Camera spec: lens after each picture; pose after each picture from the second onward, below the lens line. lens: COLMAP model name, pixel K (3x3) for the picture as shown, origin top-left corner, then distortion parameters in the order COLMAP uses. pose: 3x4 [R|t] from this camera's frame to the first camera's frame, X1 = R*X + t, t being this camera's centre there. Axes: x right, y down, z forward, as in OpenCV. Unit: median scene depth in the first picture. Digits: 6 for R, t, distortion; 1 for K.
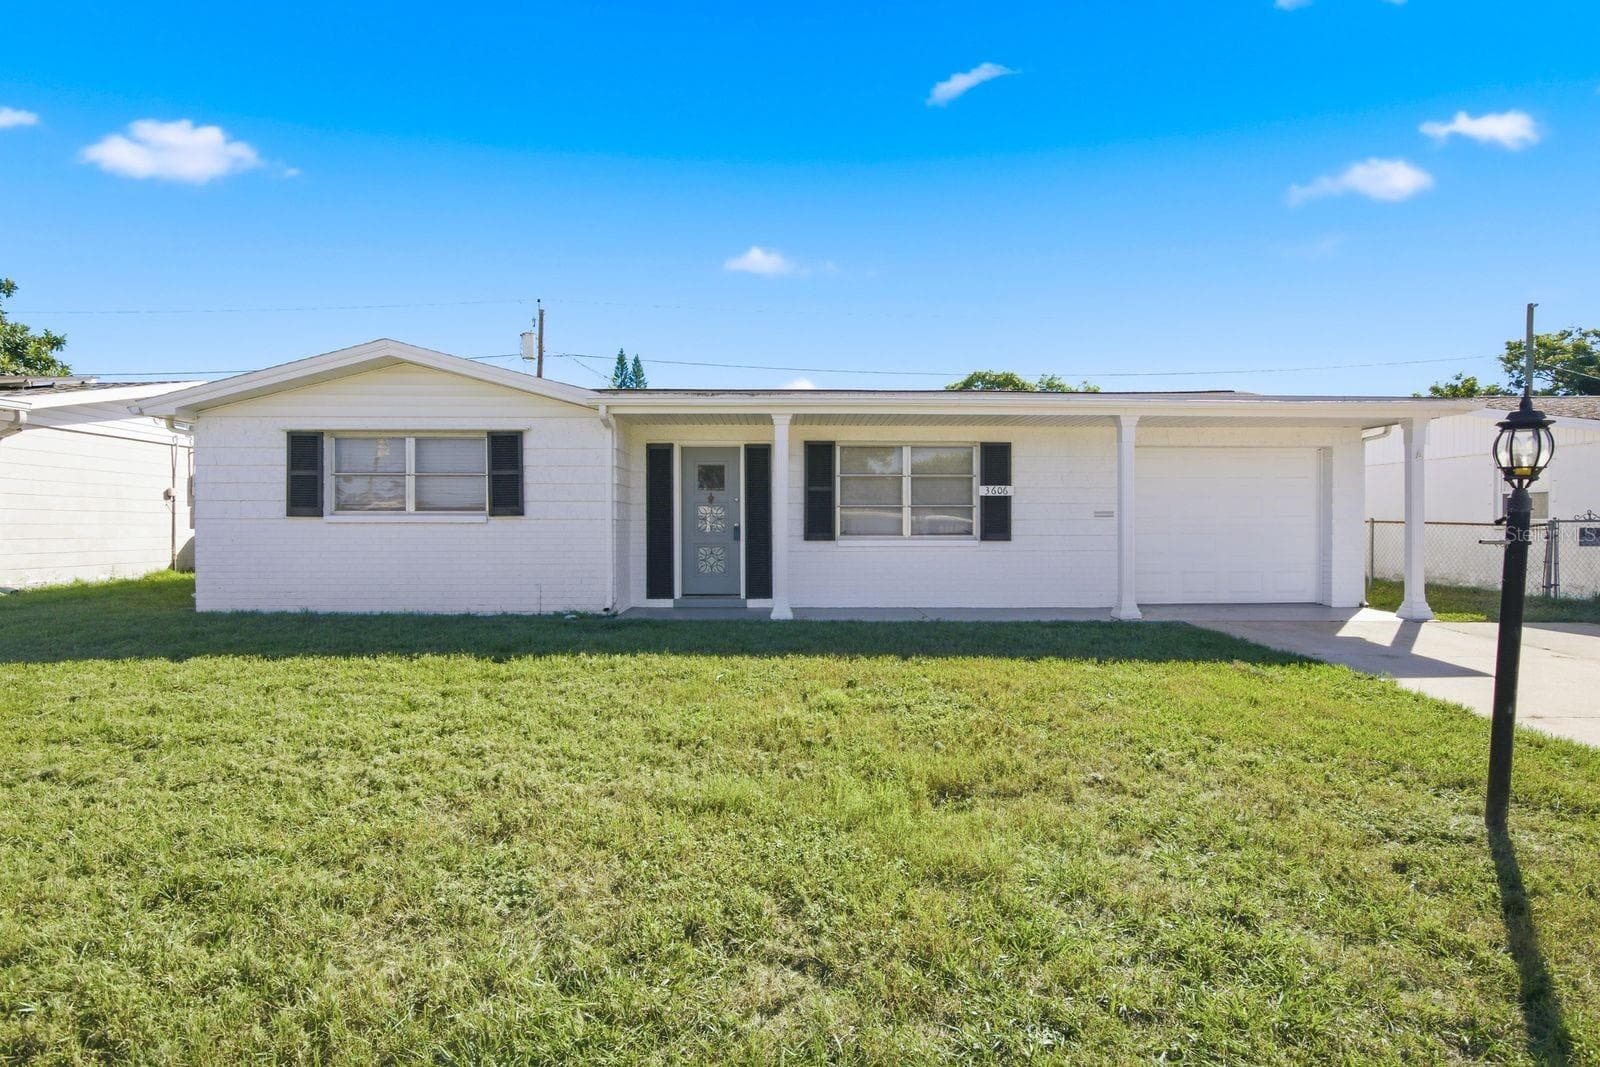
lens RADIAL K [[744.9, 0, 803.5], [0, 744.9, 528.8], [0, 0, 1]] dist [0.000695, 0.001927]
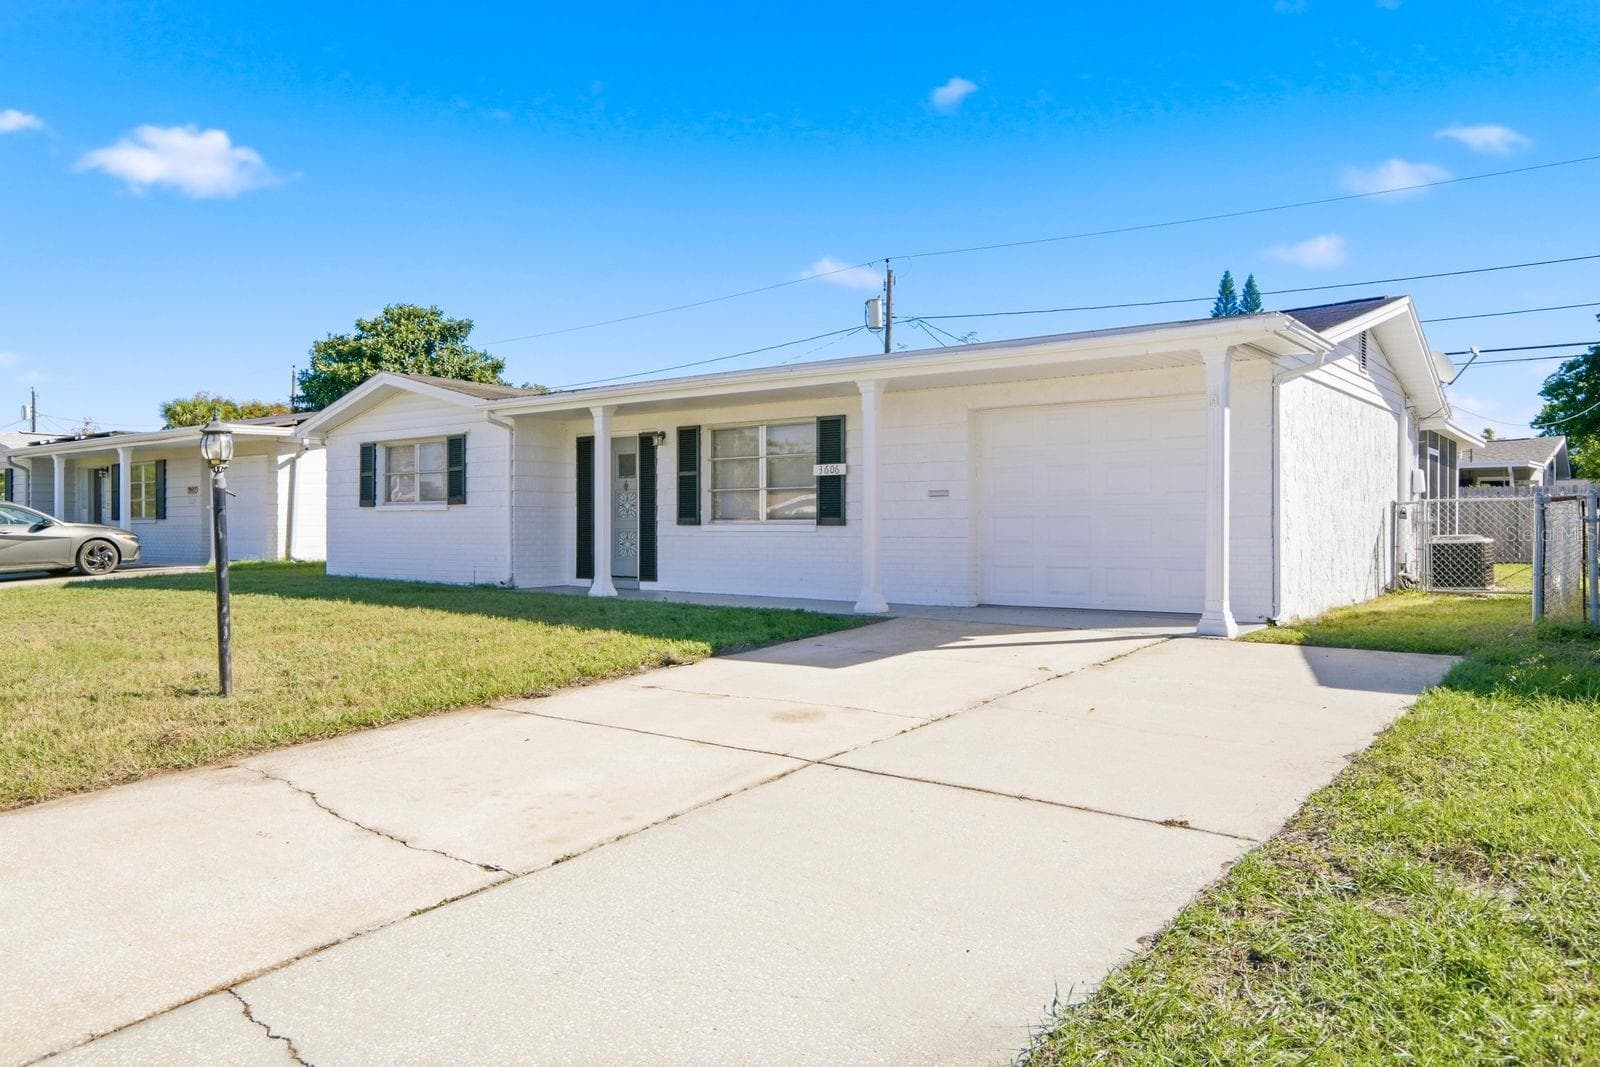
lens RADIAL K [[1051.6, 0, 856.2], [0, 1051.6, 527.6], [0, 0, 1]] dist [0.000996, 0.001925]
pose [[0.794198, 0.001195, -0.607658, 1.056888], [-0.002086, 0.999998, -0.000760, 0.019511], [0.607656, 0.001871, 0.794198, 0.012781]]
